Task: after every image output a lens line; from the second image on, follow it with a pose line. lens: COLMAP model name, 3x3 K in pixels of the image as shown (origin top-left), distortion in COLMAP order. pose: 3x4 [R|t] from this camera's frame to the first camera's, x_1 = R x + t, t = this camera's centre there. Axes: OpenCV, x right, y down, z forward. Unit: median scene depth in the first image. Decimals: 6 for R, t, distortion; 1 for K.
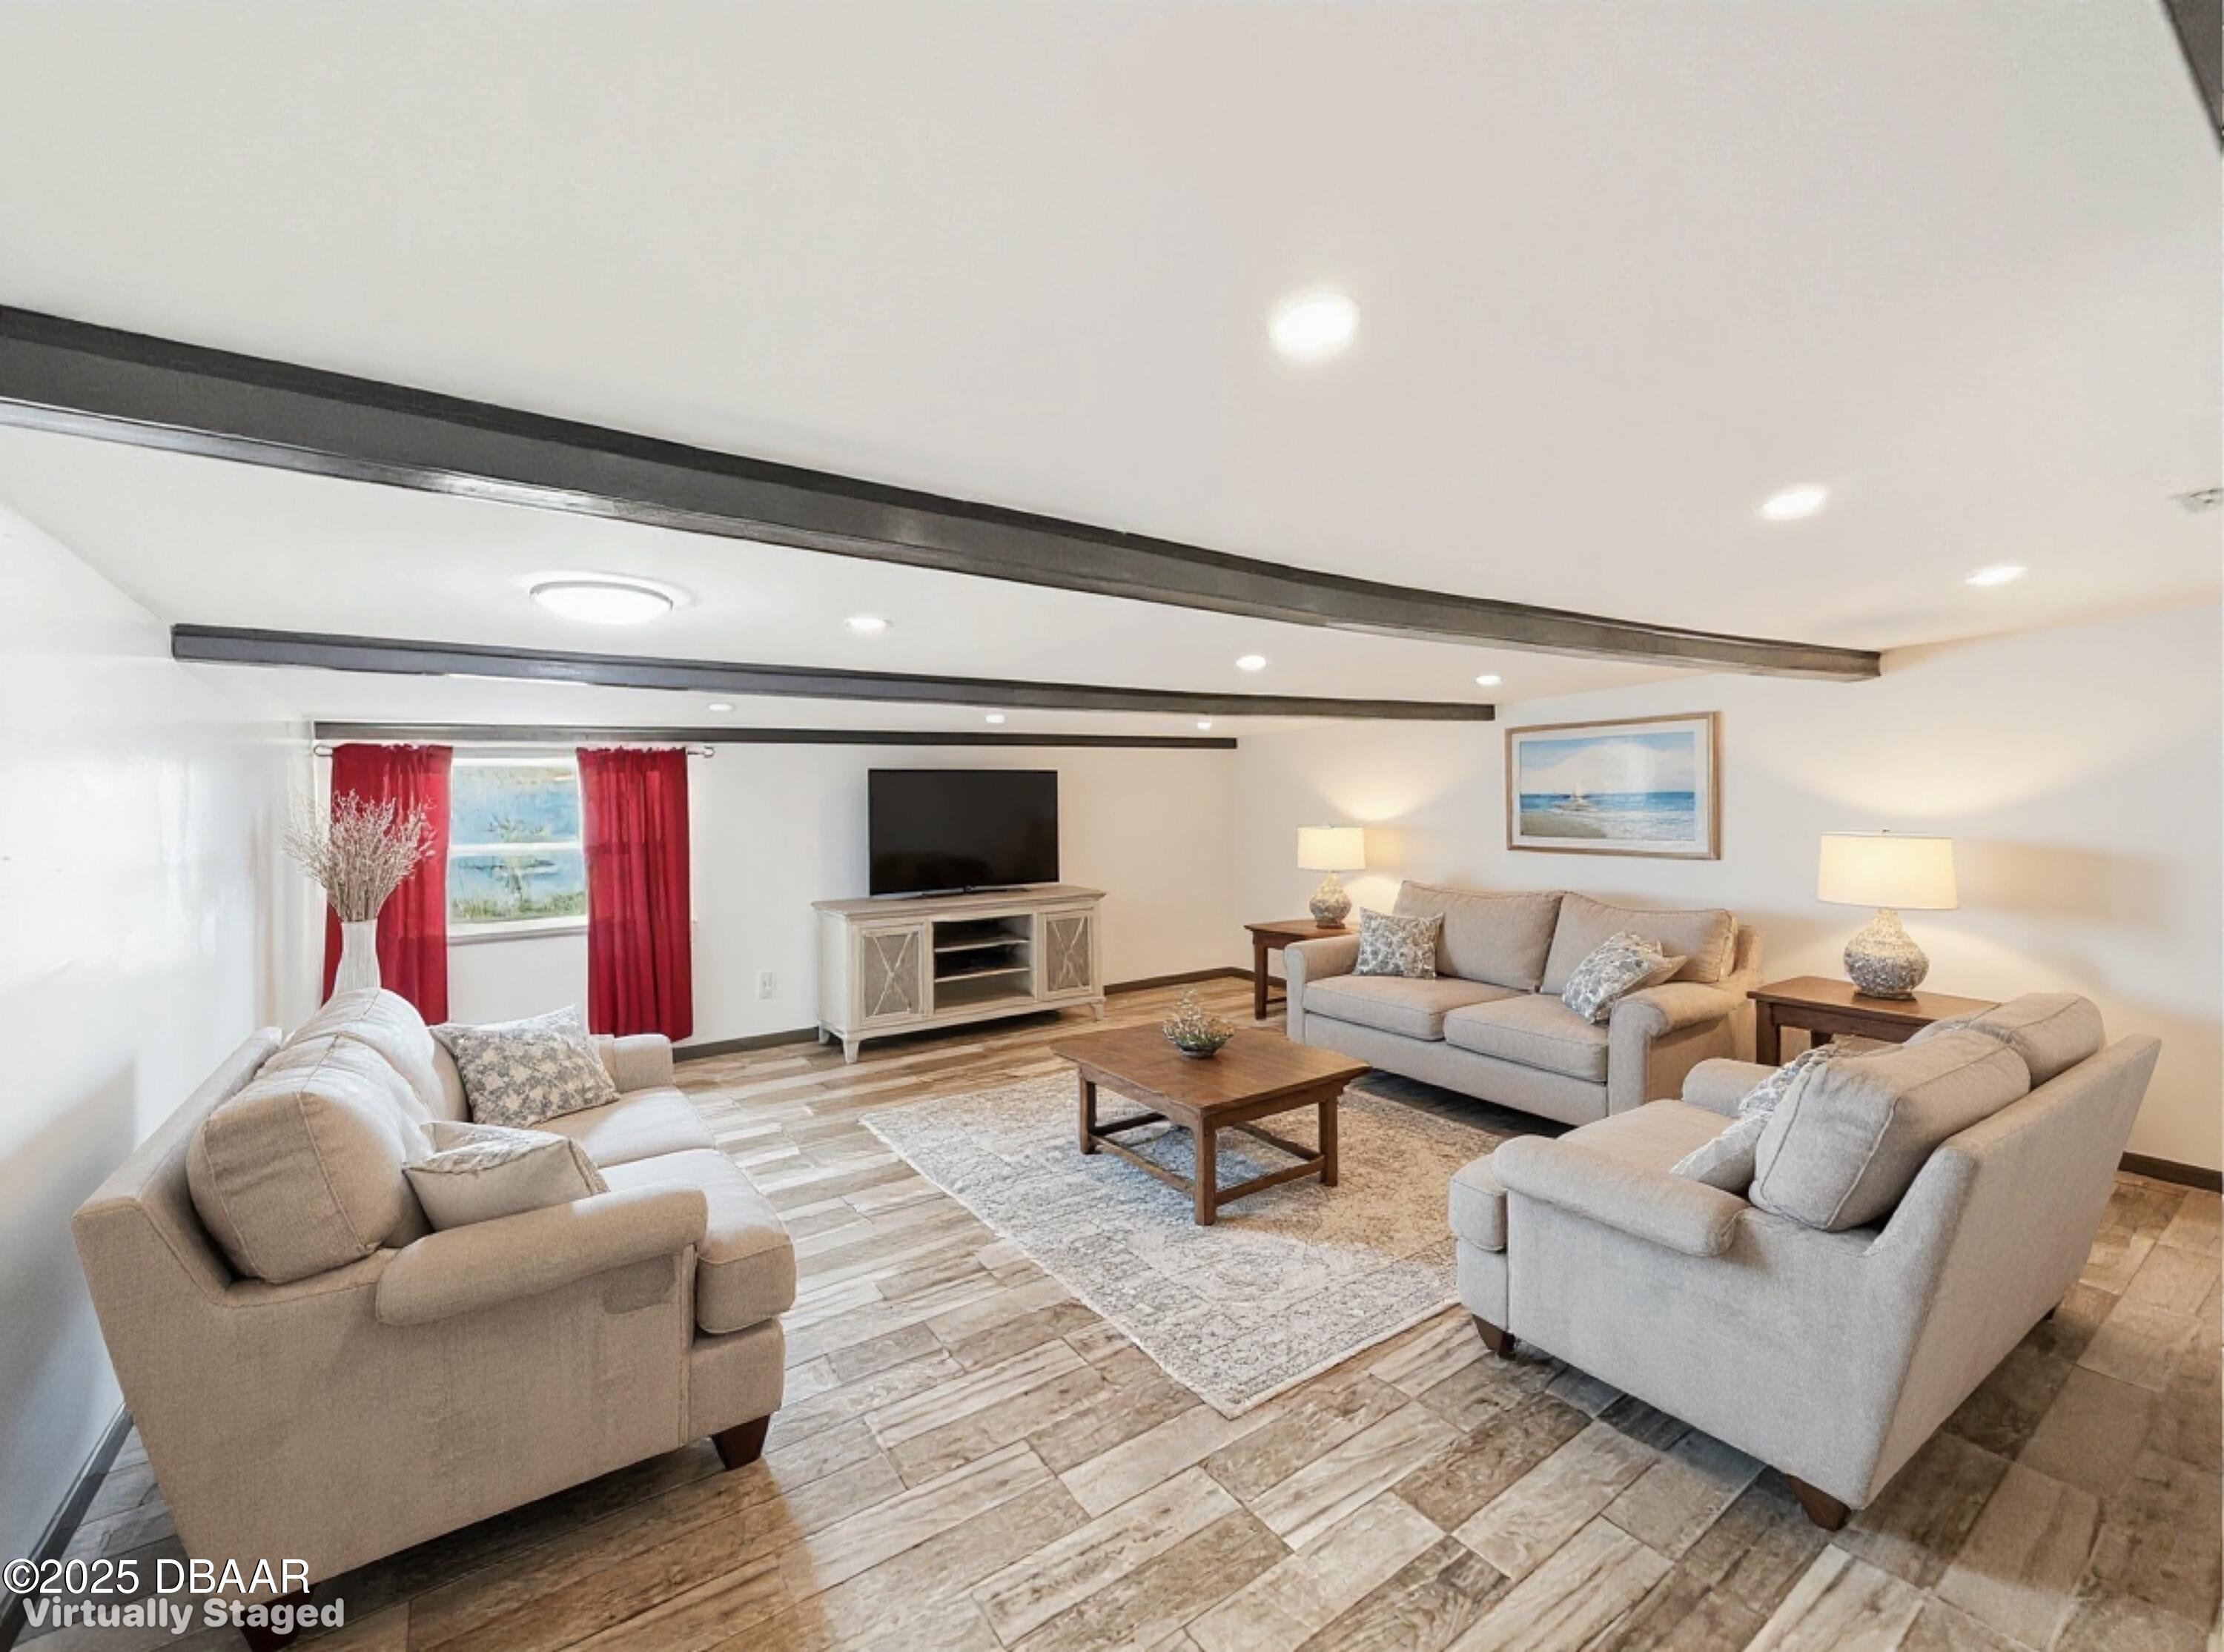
lens RADIAL K [[892.6, 0, 1102.7], [0, 892.6, 794.0], [0, 0, 1]] dist [0.000250, -0.000448]
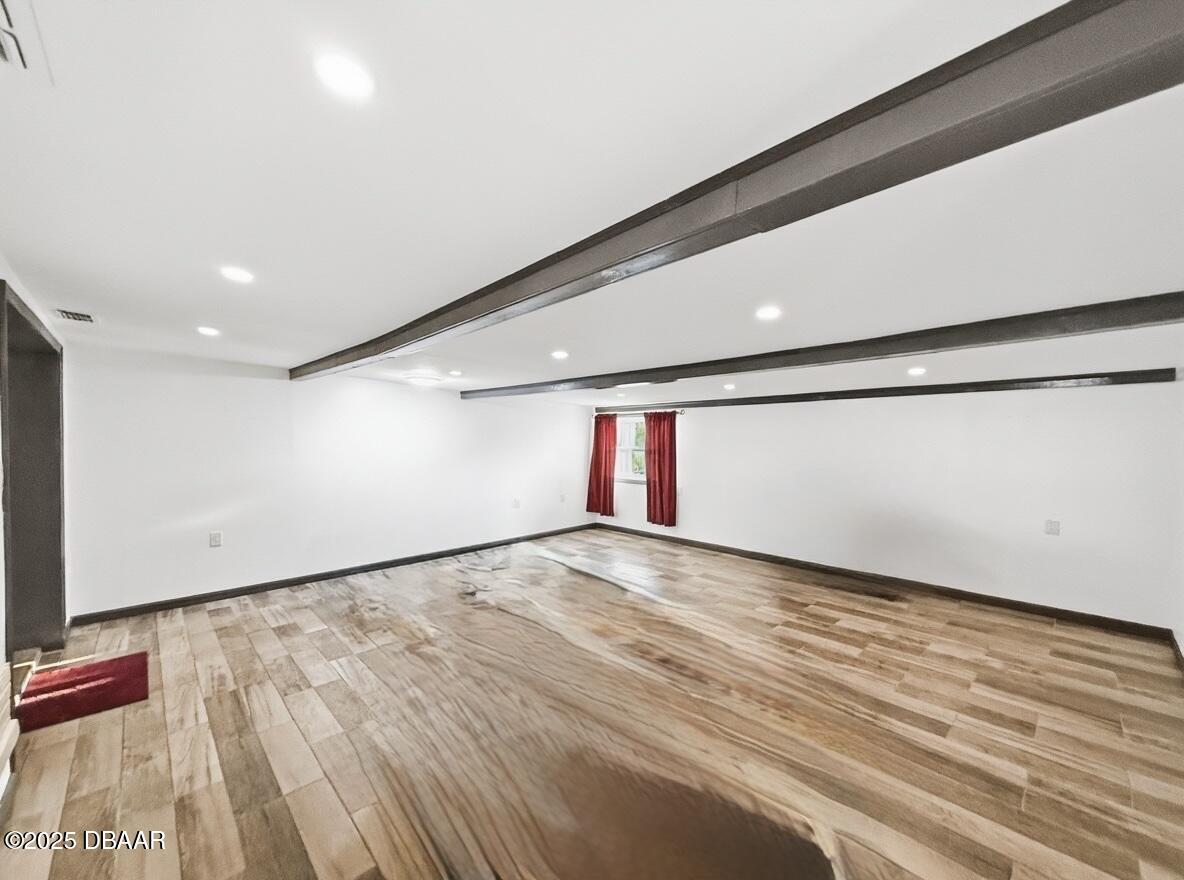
lens RADIAL K [[475.3, 0, 601.7], [0, 475.3, 438.7], [0, 0, 1]] dist [0.000250, -0.000448]
pose [[0.187285, 0.012647, -0.982224, 0.837810], [-0.014141, 0.999848, 0.010178, 0.013555], [0.982204, 0.011984, 0.187436, 0.670448]]
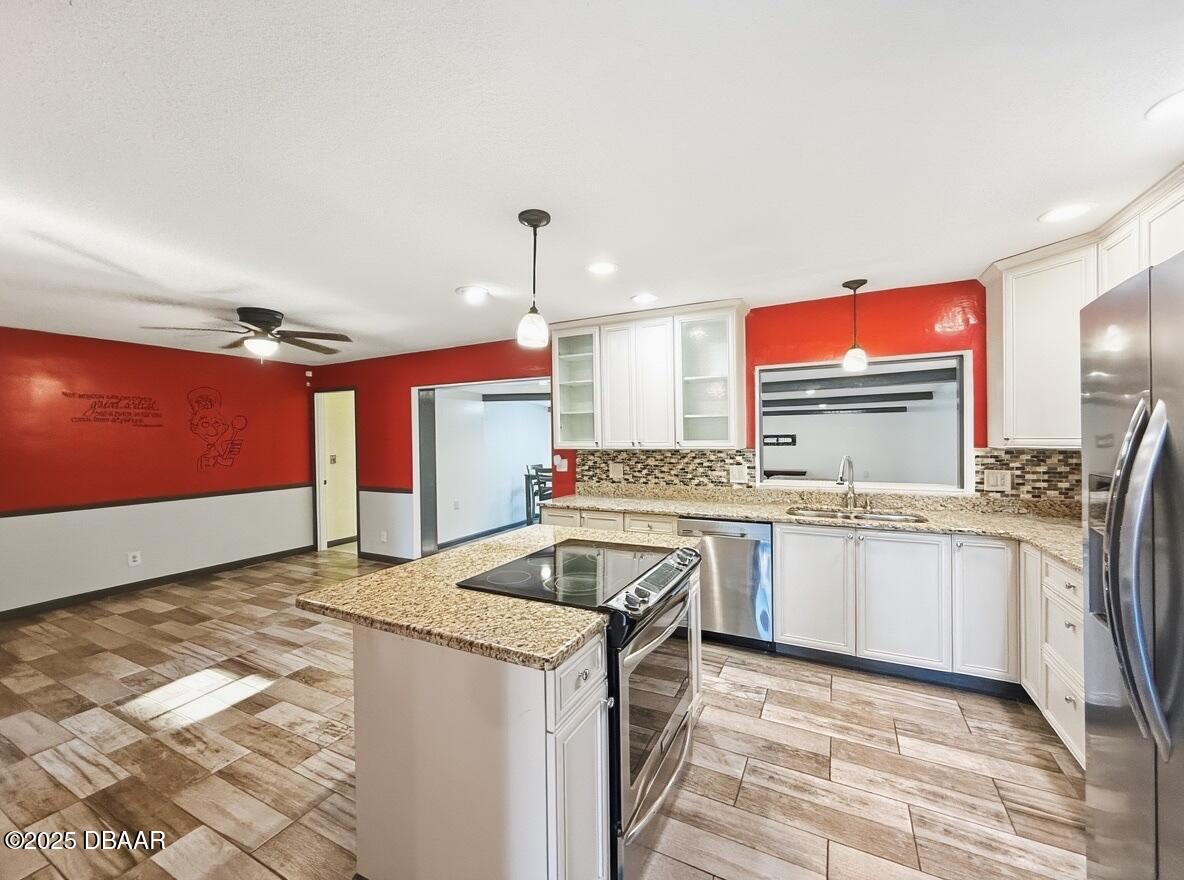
lens RADIAL K [[475.3, 0, 602.0], [0, 475.3, 447.2], [0, 0, 1]] dist [0.000250, -0.000448]
pose [[0.497000, 0.029413, -0.867252, 1.288193], [-0.006218, 0.999520, 0.030336, 0.004136], [0.867728, -0.009684, 0.496944, -0.260441]]
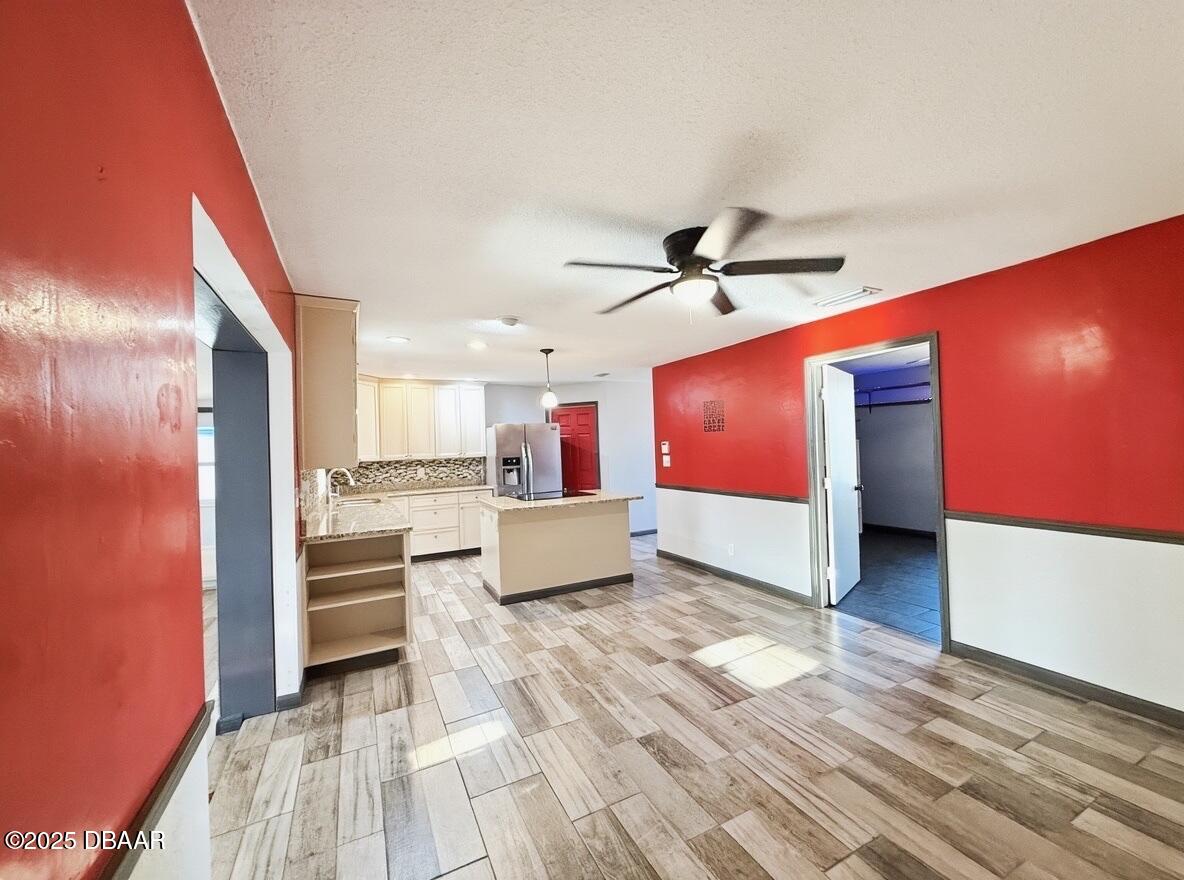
lens RADIAL K [[475.3, 0, 597.3], [0, 475.3, 436.8], [0, 0, 1]] dist [0.000250, -0.000448]
pose [[0.110338, 0.035615, 0.993256, -0.225277], [0.045549, 0.998127, -0.040849, 0.036458], [-0.992850, 0.049749, 0.108509, -0.305296]]
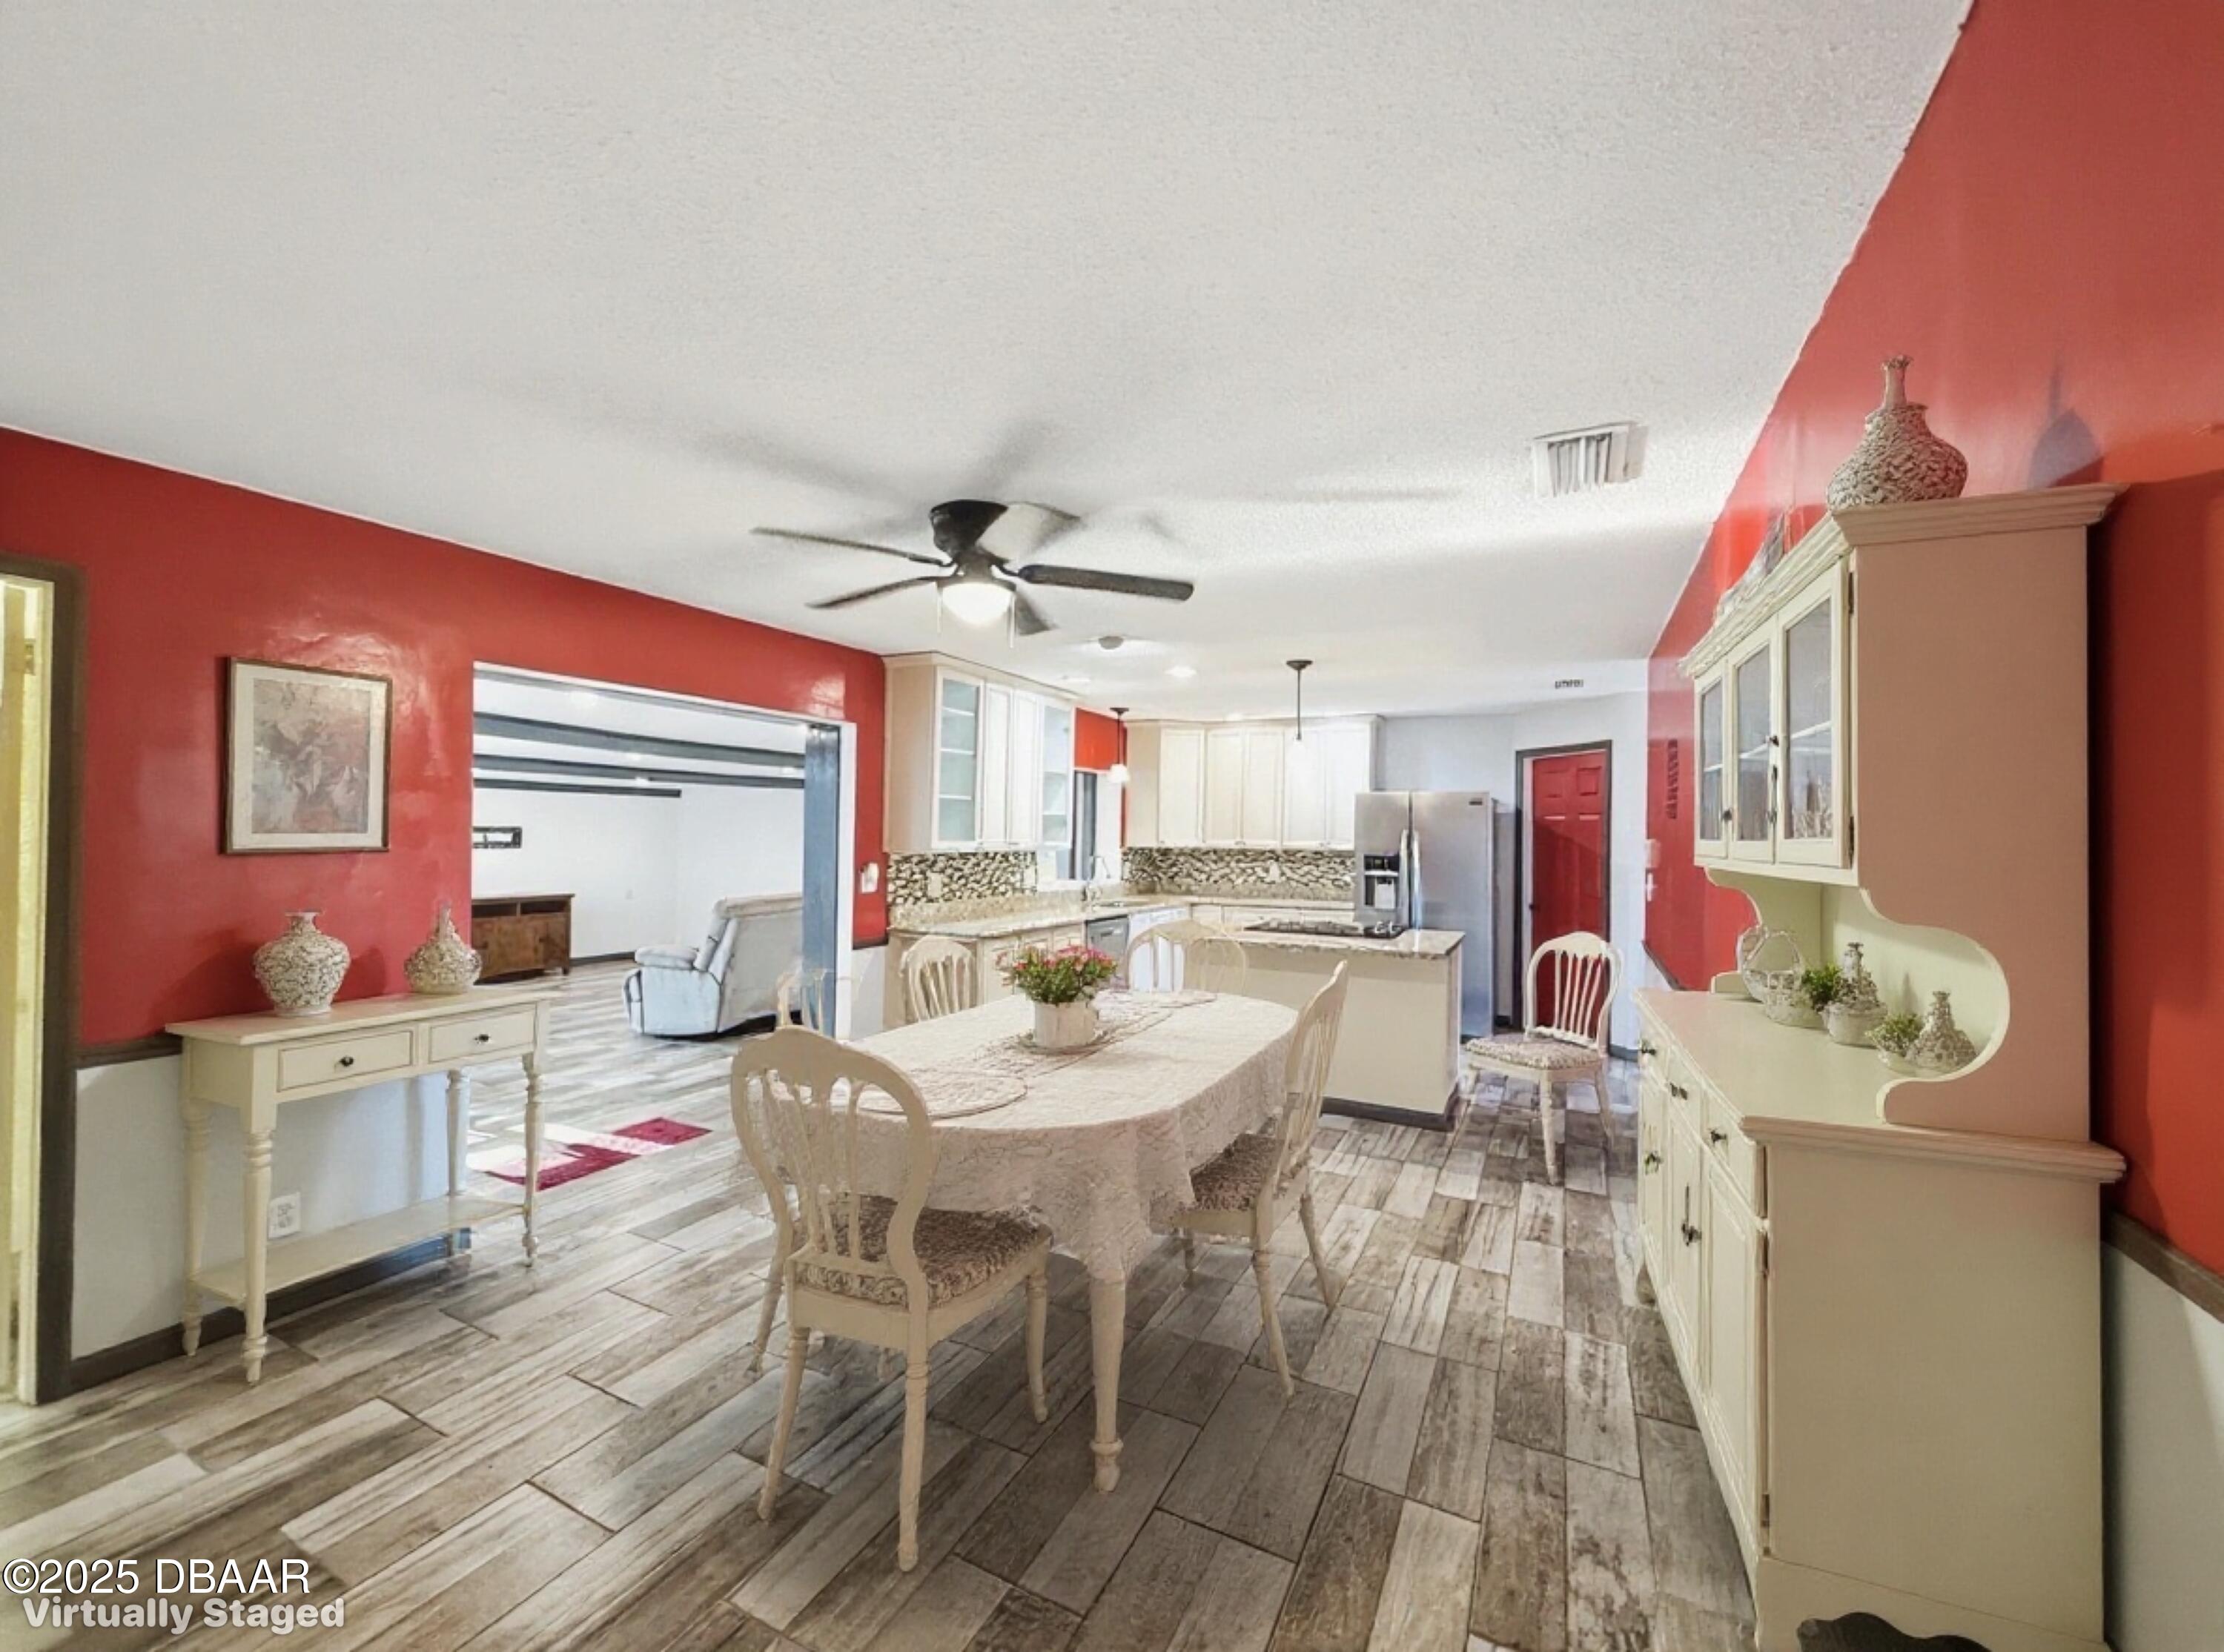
lens RADIAL K [[892.6, 0, 1116.5], [0, 892.6, 827.5], [0, 0, 1]] dist [0.000250, -0.000448]
pose [[0.866138, 0.032022, 0.498779, 0.084794], [-0.022859, 0.999439, -0.024469, 0.027353], [-0.499283, 0.009792, 0.866384, -0.938916]]
